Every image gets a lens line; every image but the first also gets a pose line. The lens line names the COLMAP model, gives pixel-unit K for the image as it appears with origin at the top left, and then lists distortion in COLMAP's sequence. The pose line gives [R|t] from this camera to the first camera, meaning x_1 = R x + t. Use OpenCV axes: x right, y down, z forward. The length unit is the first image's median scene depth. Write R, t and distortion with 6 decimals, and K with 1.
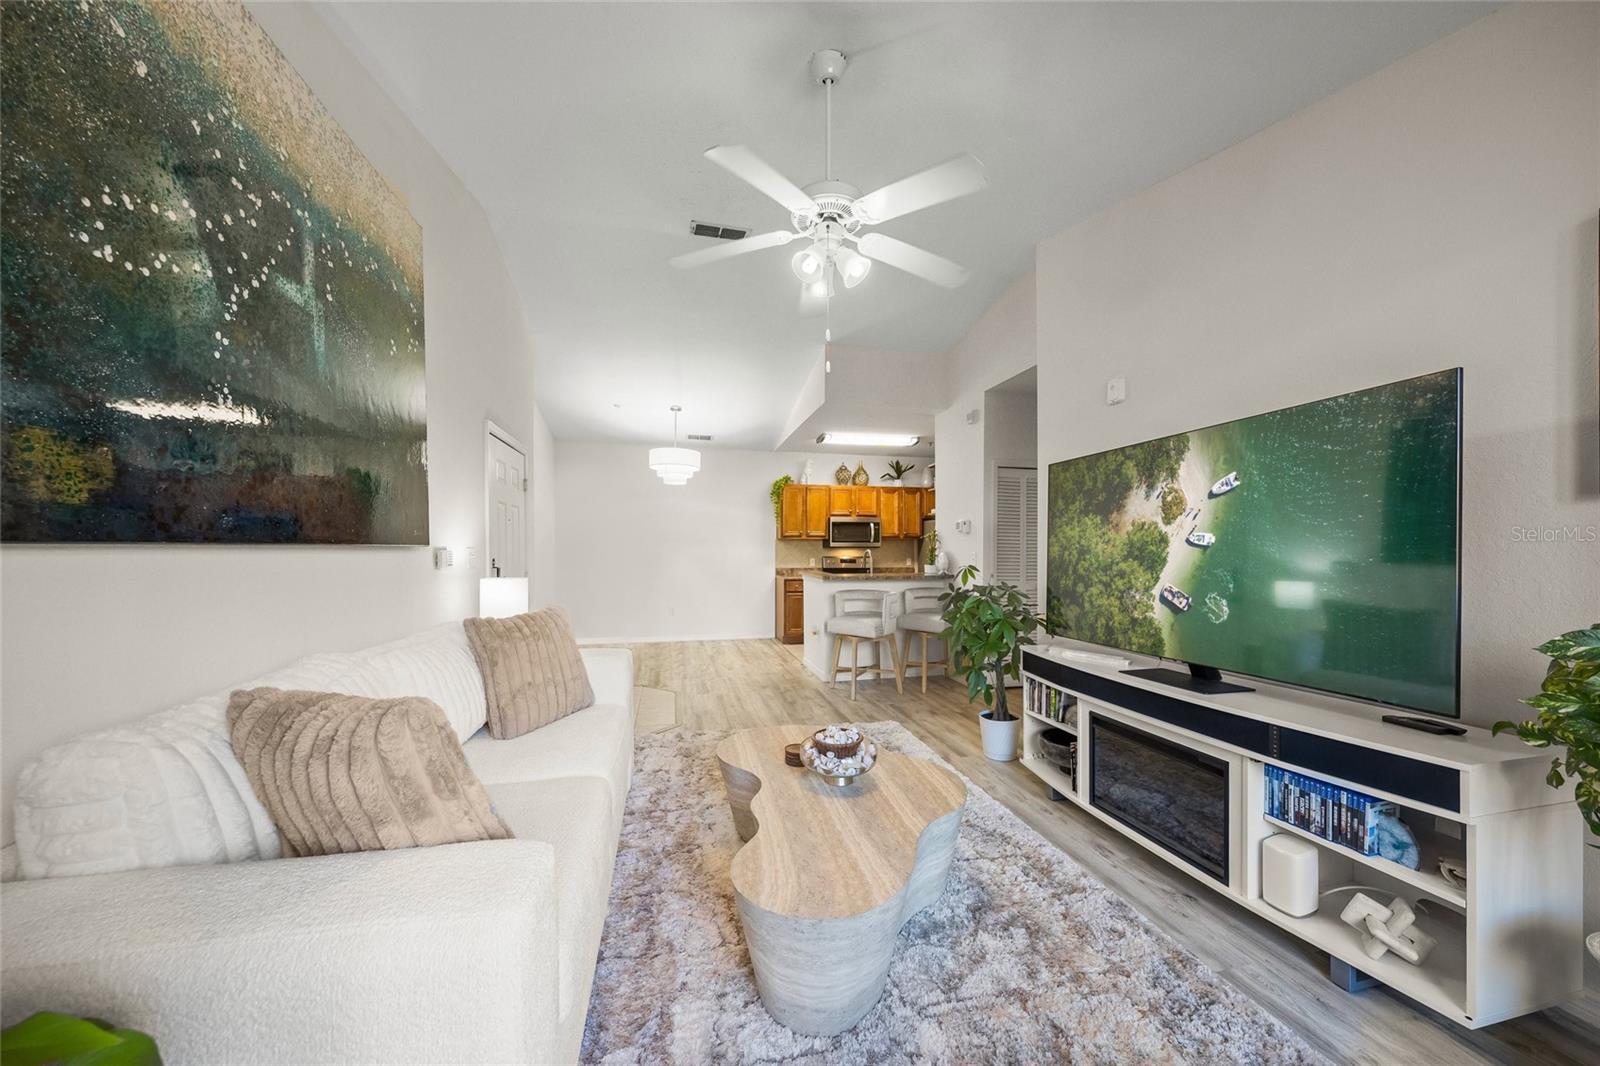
lens RADIAL K [[550.3, 0, 803.5], [0, 550.3, 552.5], [0, 0, 1]] dist [-0.002234, -0.000187]
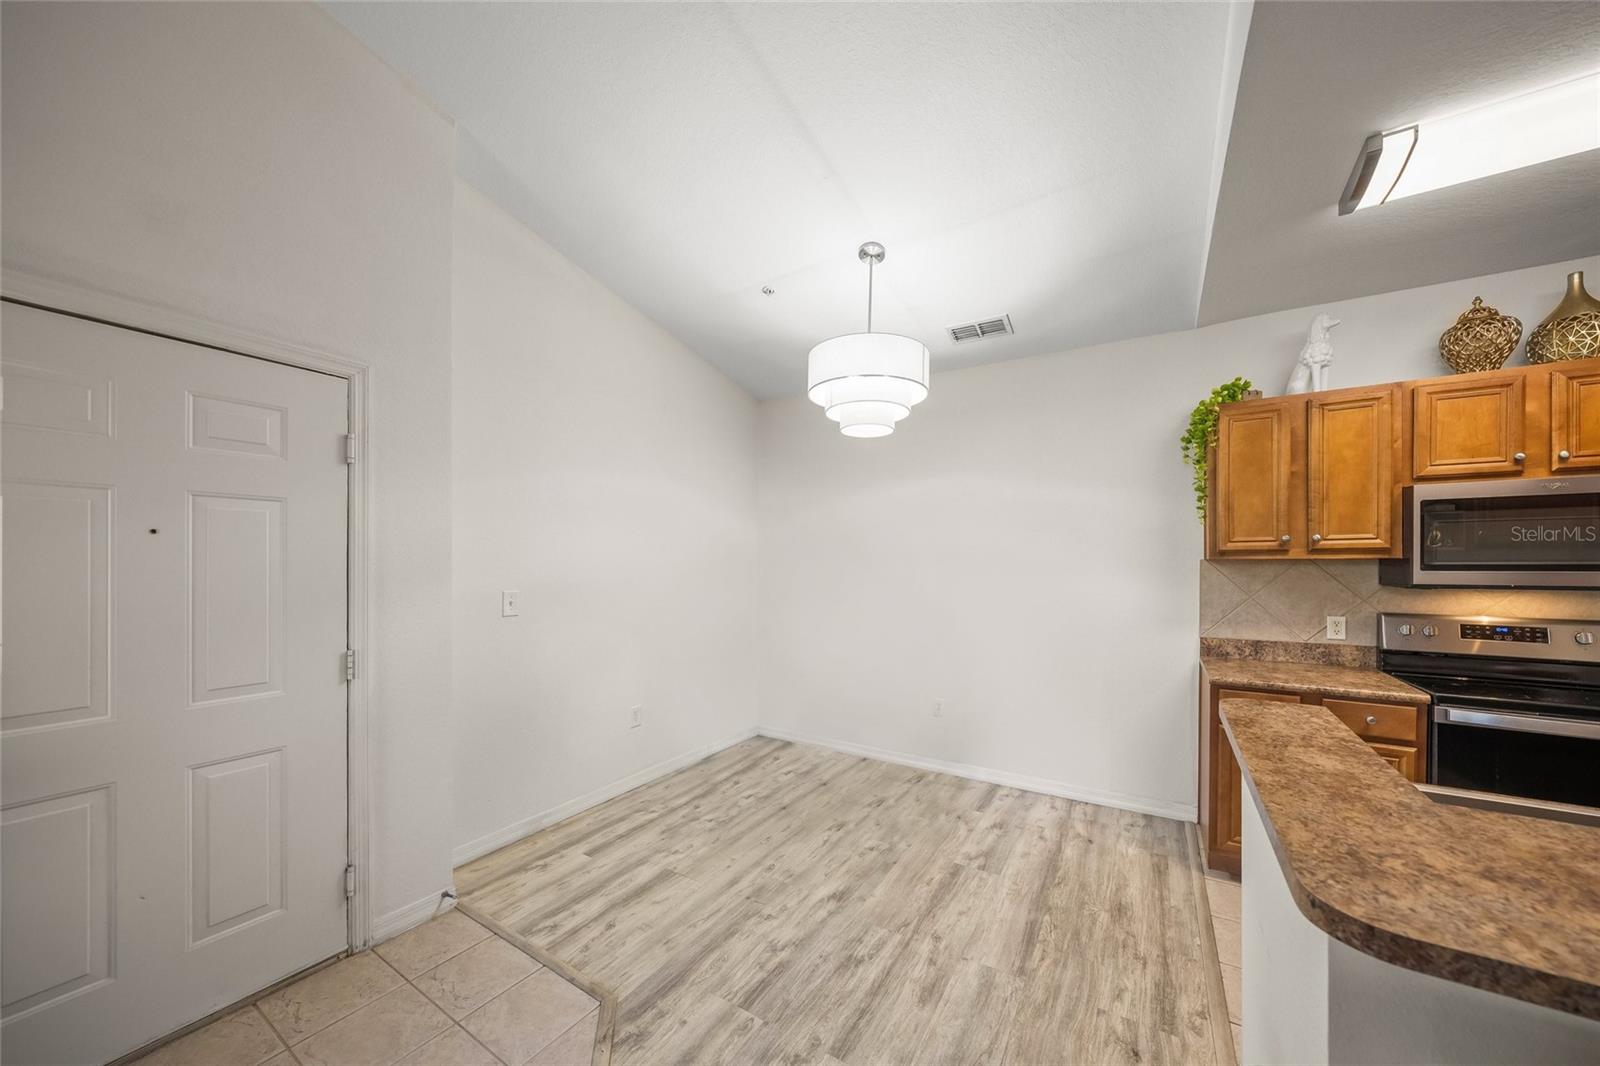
lens RADIAL K [[559.6, 0, 809.1], [0, 559.6, 564.7], [0, 0, 1]] dist [-0.005289, -0.000106]
pose [[0.709878, 0.000990, -0.704324, 0.070849], [-0.004165, 0.999987, -0.002793, -0.047735], [0.704312, 0.004916, 0.709874, 1.379214]]
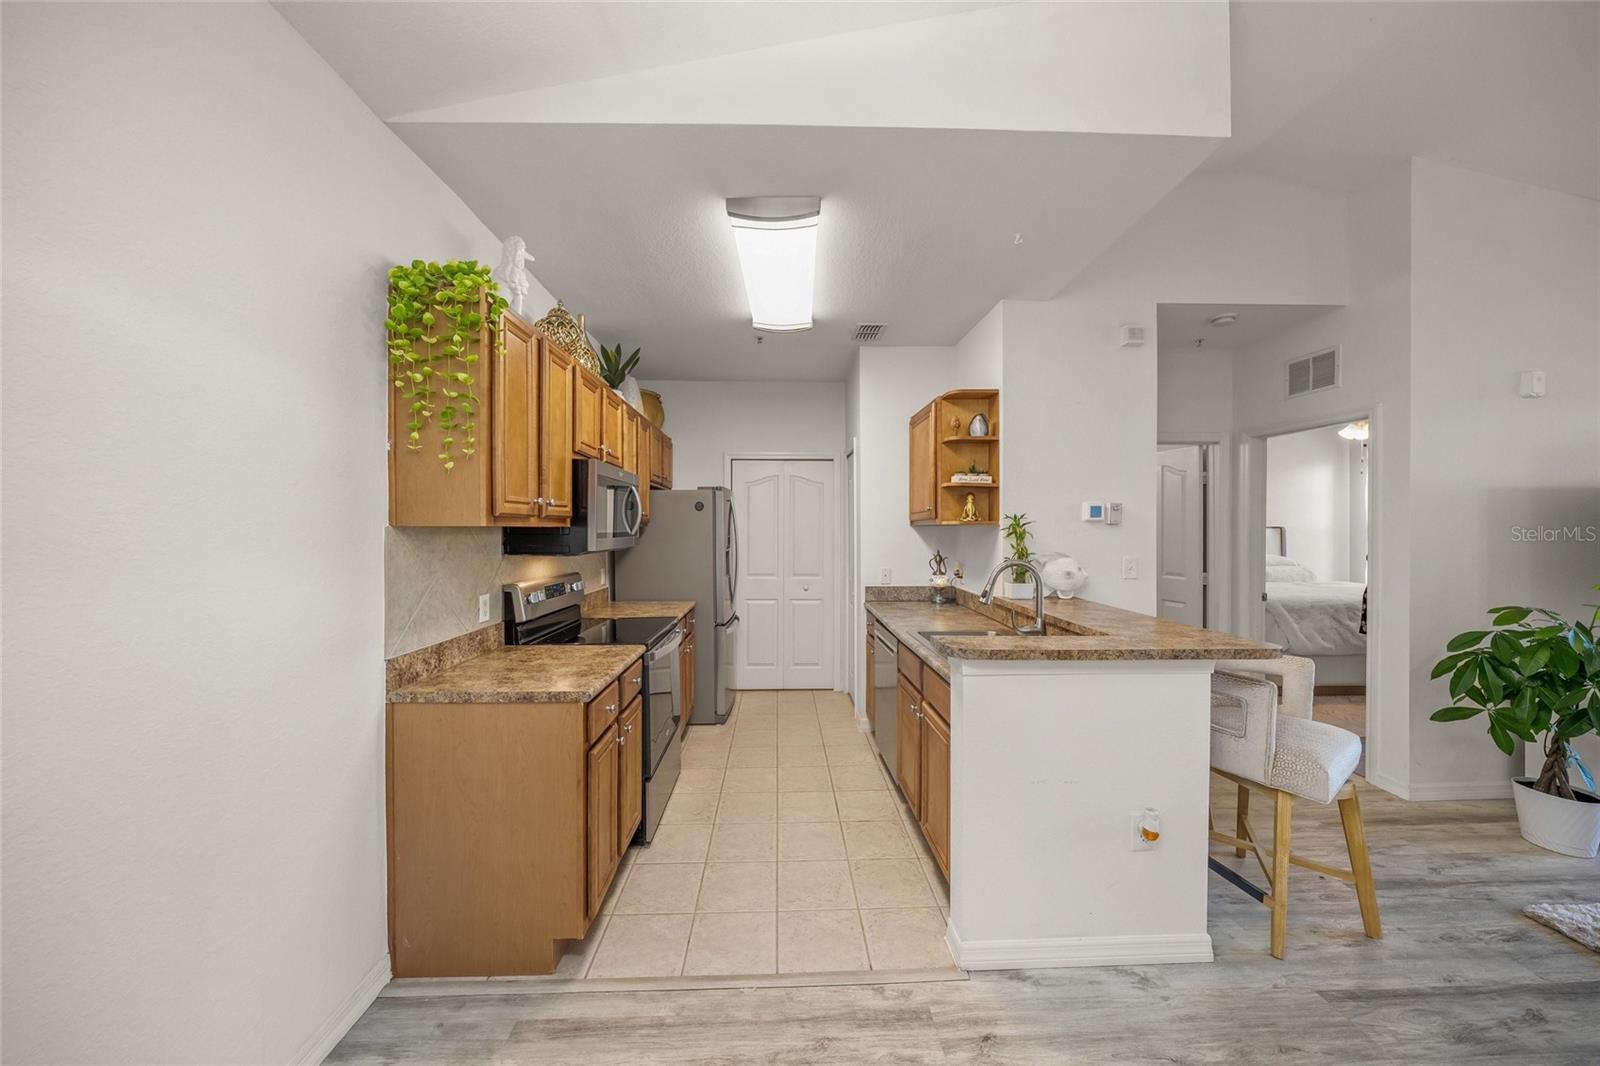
lens RADIAL K [[544.8, 0, 800.6], [0, 544.8, 534.7], [0, 0, 1]] dist [-0.001231, 0.000013]
pose [[0.193816, -0.010799, 0.980978, -0.584680], [0.008260, 0.999922, 0.009375, -0.055735], [-0.981003, 0.006286, 0.193890, 2.027379]]
